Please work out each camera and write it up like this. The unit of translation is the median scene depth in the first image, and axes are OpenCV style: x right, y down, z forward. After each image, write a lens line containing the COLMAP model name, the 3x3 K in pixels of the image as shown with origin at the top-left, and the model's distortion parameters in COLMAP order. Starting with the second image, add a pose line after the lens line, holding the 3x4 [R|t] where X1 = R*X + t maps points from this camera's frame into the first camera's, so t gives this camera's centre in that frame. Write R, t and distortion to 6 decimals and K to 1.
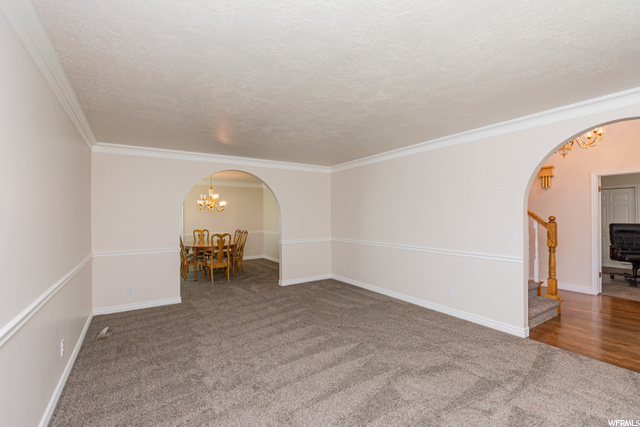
lens RADIAL K [[293.1, 0, 331.8], [0, 293.1, 213.1], [0, 0, 1]] dist [0.003581, 0.001439]
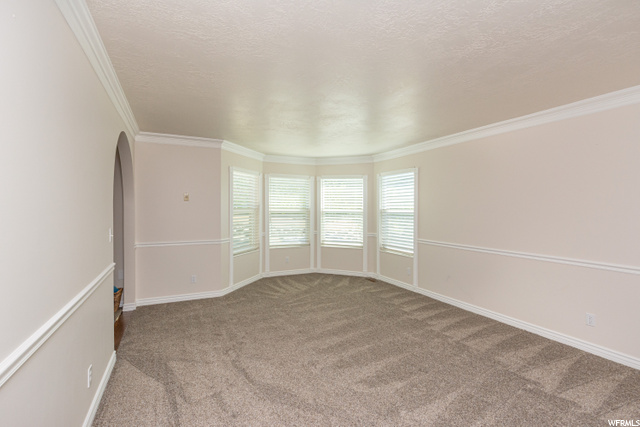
lens RADIAL K [[293.1, 0, 322.0], [0, 293.1, 215.2], [0, 0, 1]] dist [0.003581, 0.001439]
pose [[0.991926, 0.019239, -0.125350, -0.123304], [-0.015377, 0.999379, 0.031706, 0.003399], [0.125883, -0.029523, 0.991606, 0.179386]]
